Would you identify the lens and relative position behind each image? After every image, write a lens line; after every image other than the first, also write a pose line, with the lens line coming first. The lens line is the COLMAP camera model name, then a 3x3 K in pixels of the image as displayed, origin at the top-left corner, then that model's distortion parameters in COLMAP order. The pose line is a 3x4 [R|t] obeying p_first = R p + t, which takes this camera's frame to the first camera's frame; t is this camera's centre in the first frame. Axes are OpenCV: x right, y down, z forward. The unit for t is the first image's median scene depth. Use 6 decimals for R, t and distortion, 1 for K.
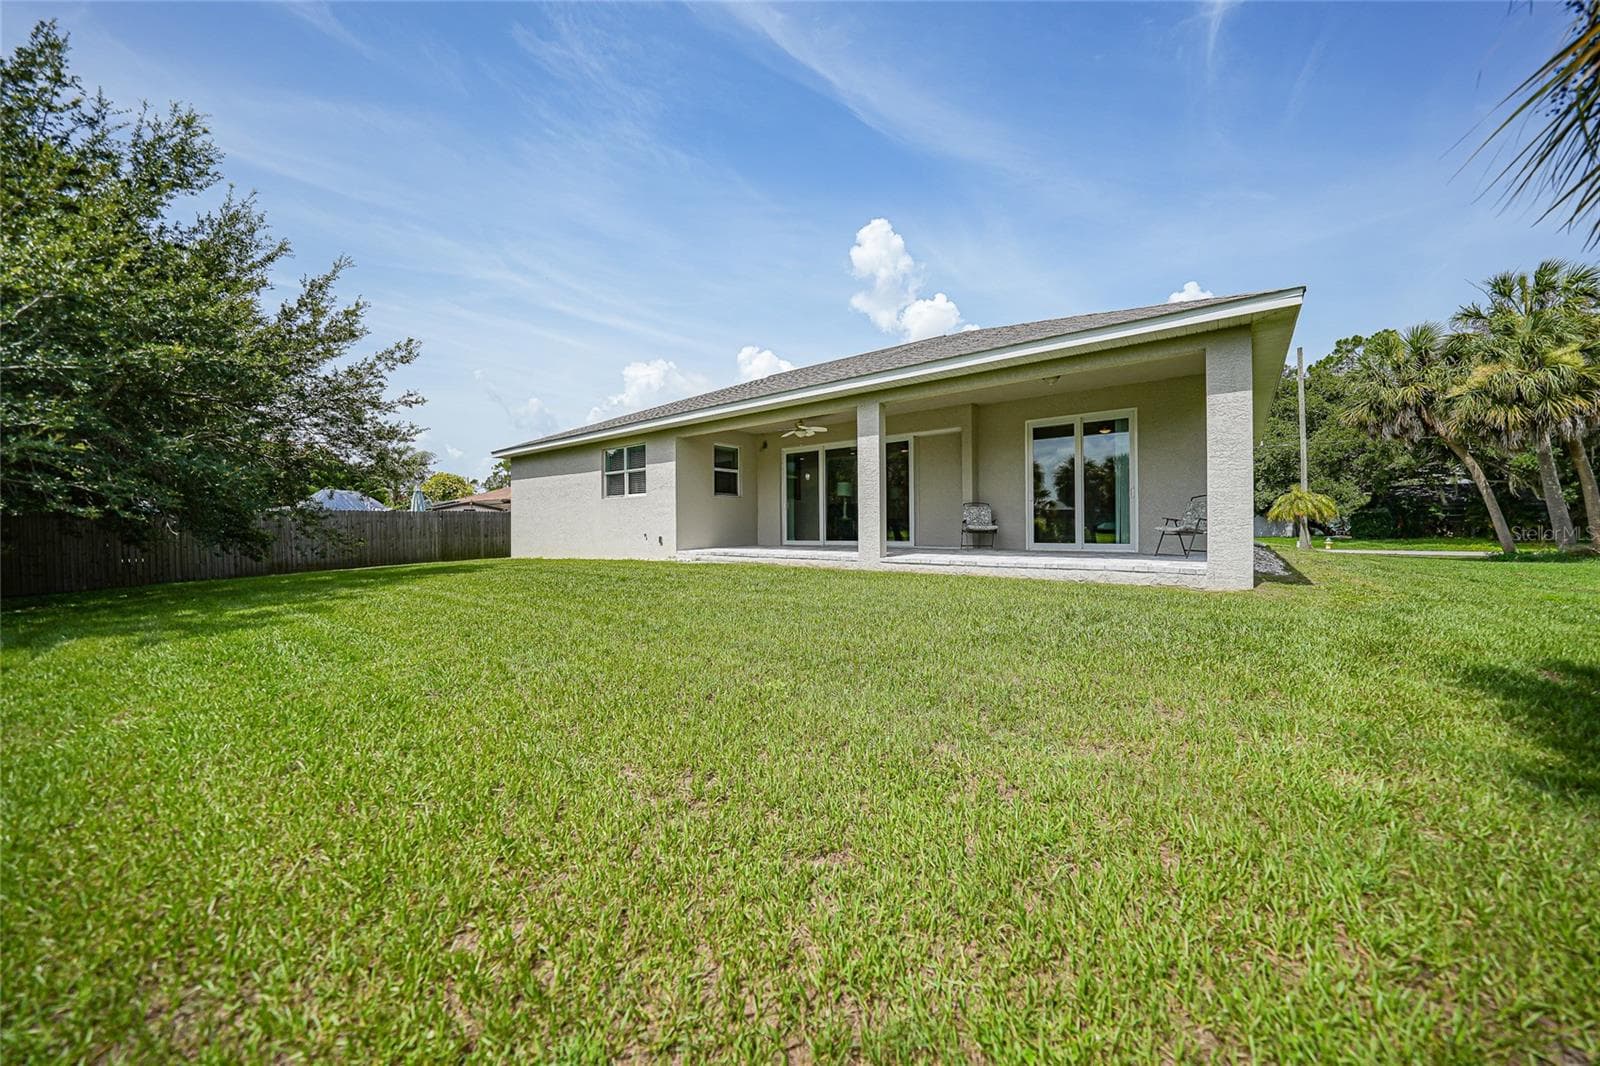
lens RADIAL K [[570.7, 0, 801.5], [0, 570.7, 527.2], [0, 0, 1]] dist [-0.002028, 0.005731]
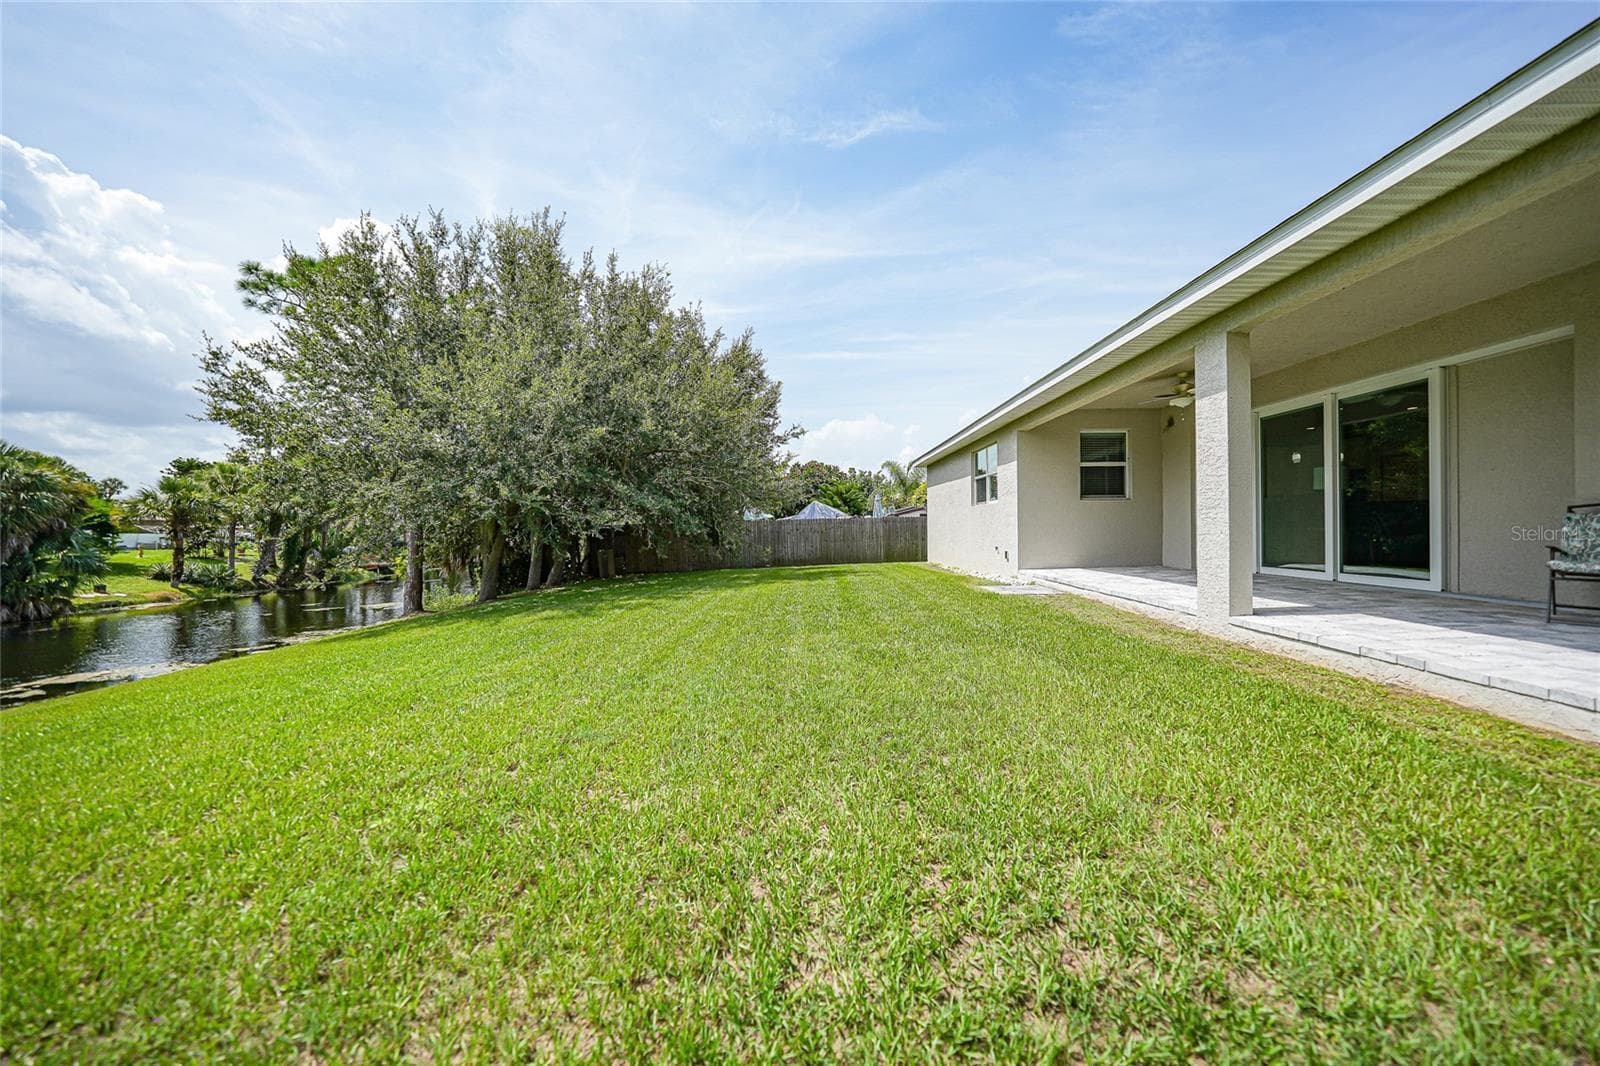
lens RADIAL K [[570.7, 0, 801.5], [0, 570.7, 527.2], [0, 0, 1]] dist [-0.002028, 0.005731]
pose [[0.619801, 0.004758, -0.784744, 0.213106], [0.005047, 0.999937, 0.010049, -0.026765], [0.784743, -0.010189, 0.619738, 0.230569]]
